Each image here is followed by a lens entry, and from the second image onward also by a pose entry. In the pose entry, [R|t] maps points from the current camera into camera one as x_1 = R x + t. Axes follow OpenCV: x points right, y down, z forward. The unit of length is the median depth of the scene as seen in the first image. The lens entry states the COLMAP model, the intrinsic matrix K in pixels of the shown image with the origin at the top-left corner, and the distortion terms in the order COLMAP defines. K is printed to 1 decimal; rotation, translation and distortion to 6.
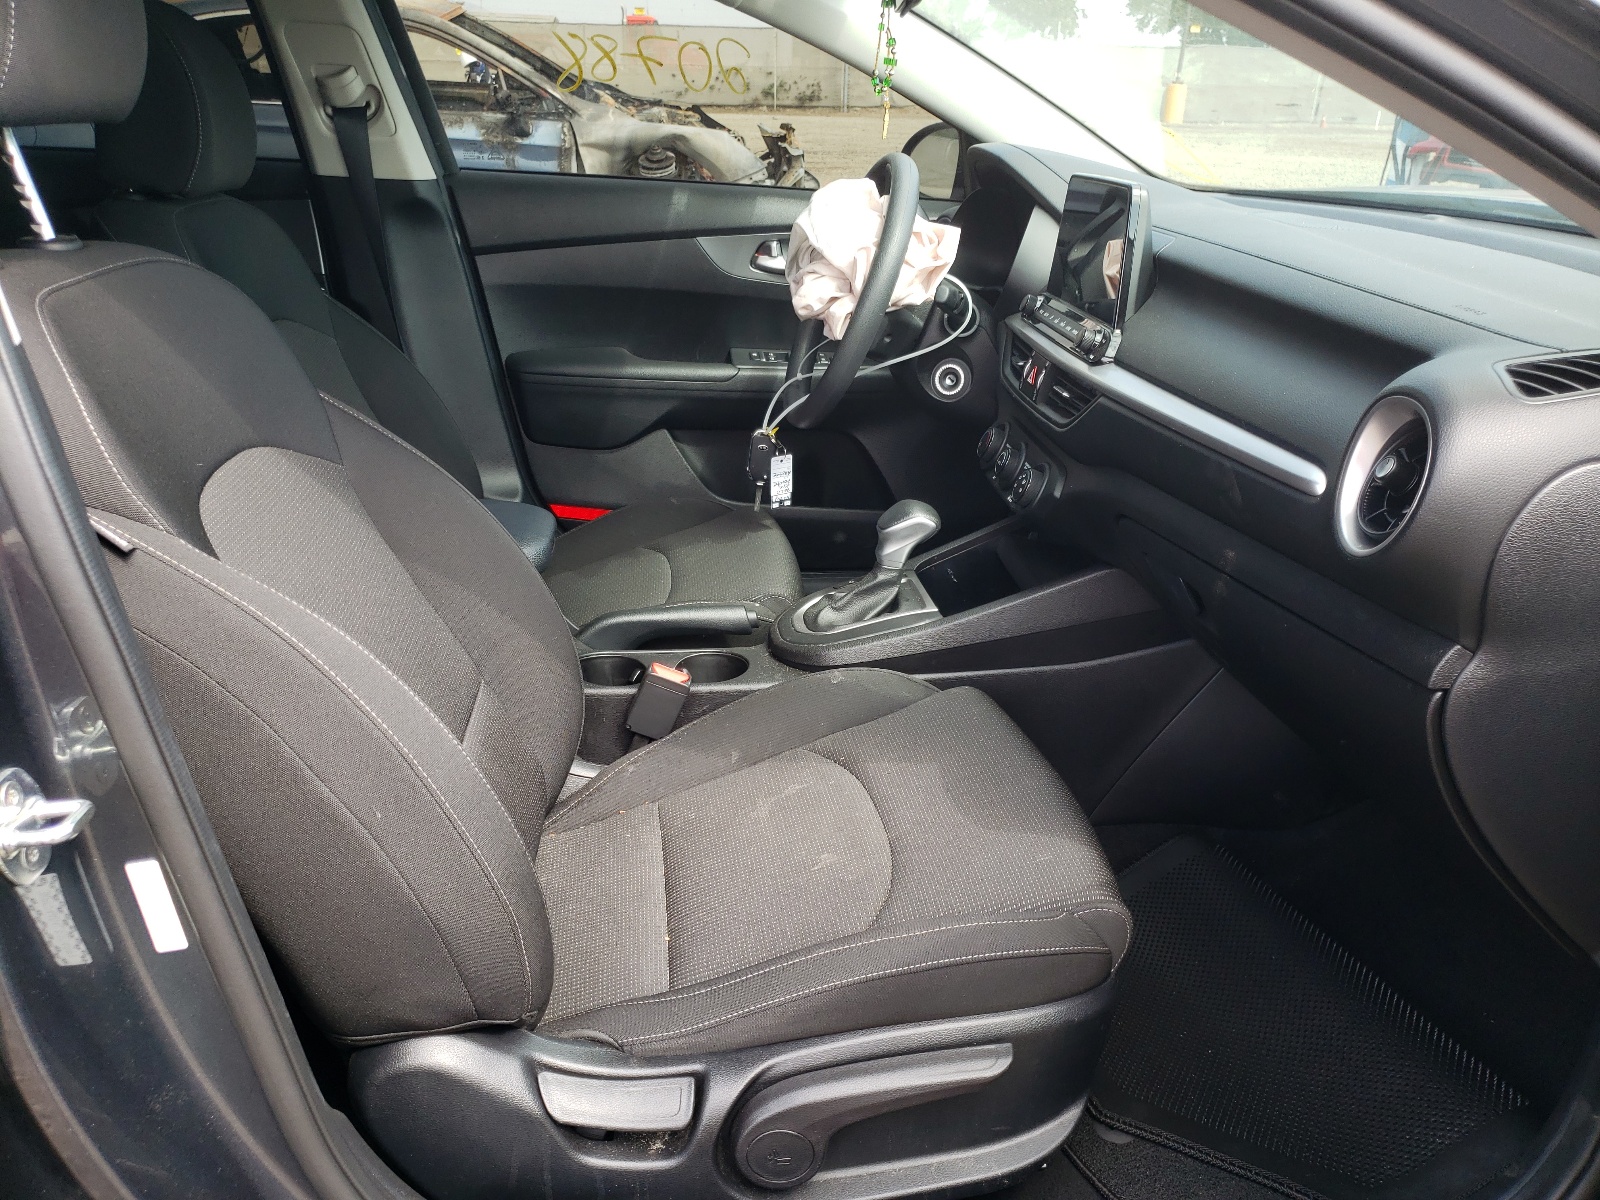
lens RADIAL K [[1235.7, 0, 803.5], [0, 1235.7, 610.2], [0, 0, 1]] dist [0.046359, 0.006931]
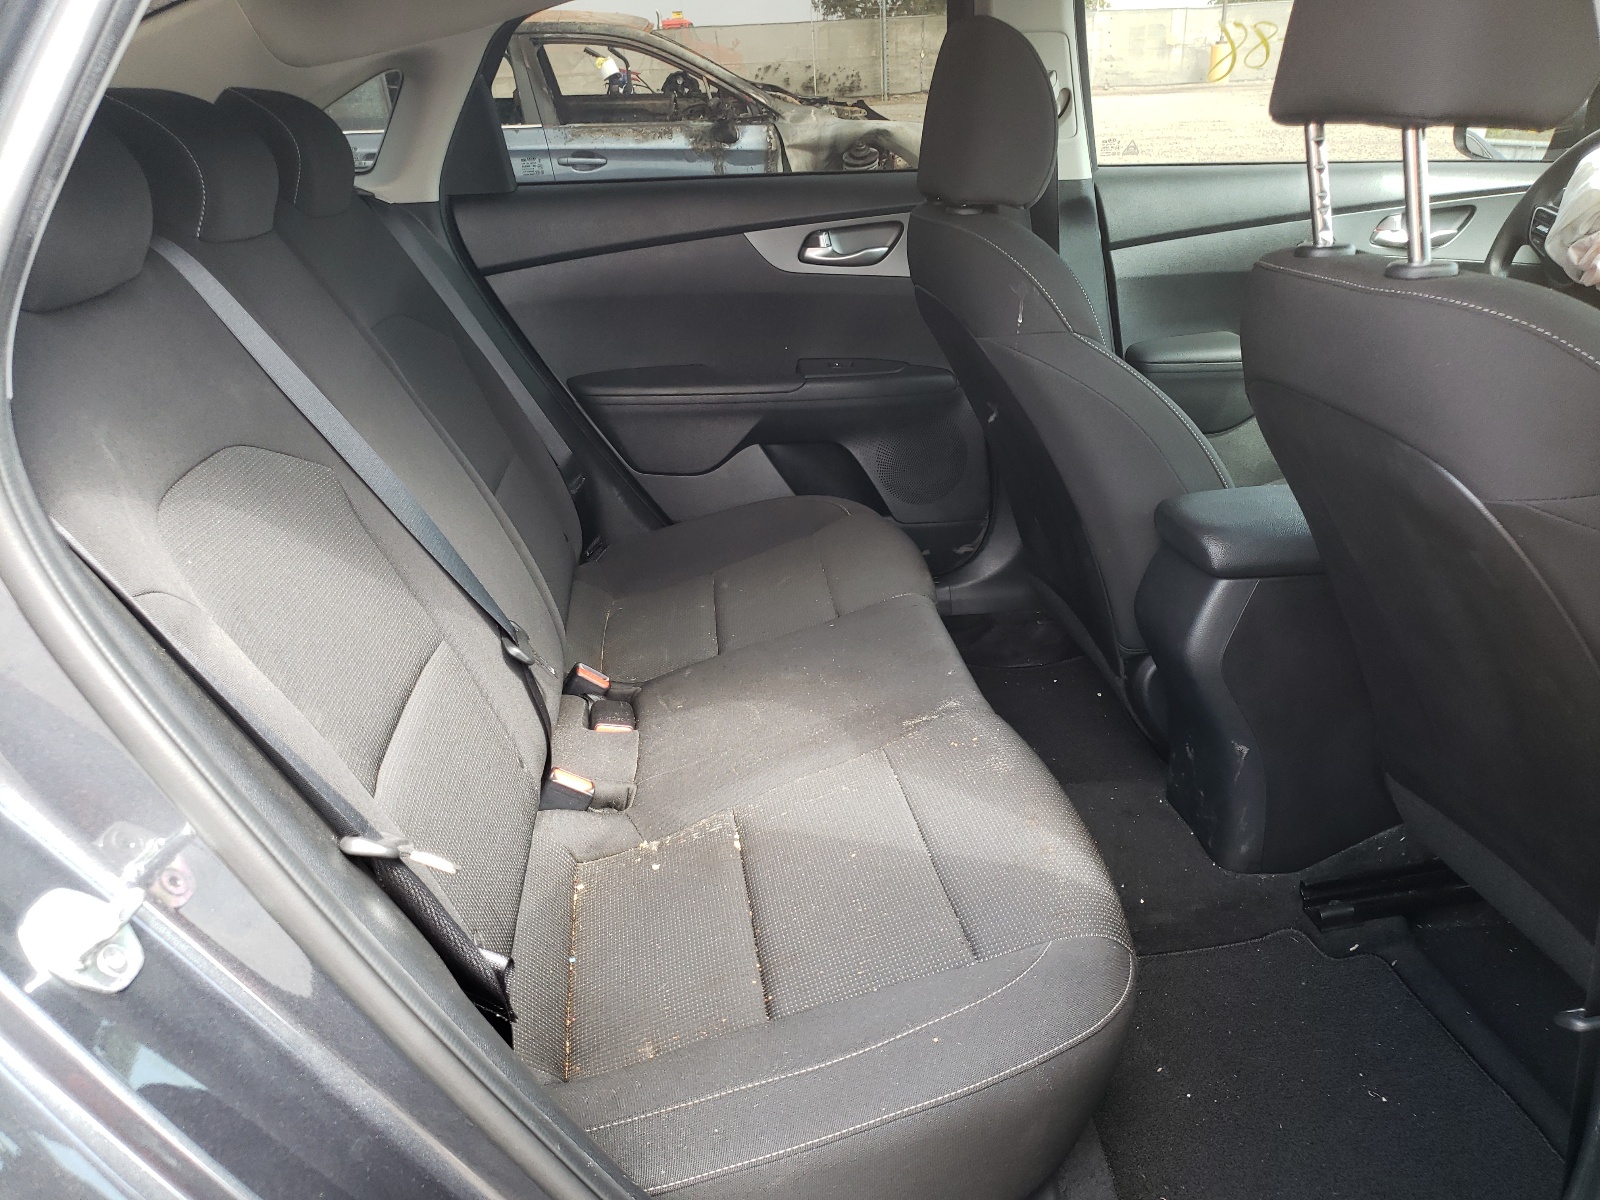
lens RADIAL K [[1235.7, 0, 795.6], [0, 1235.7, 586.4], [0, 0, 1]] dist [0.046359, 0.006931]
pose [[0.998114, -0.052620, -0.031617, -0.157733], [0.052266, 0.998562, -0.011898, -0.003775], [0.032197, 0.010223, 0.999429, -0.006391]]
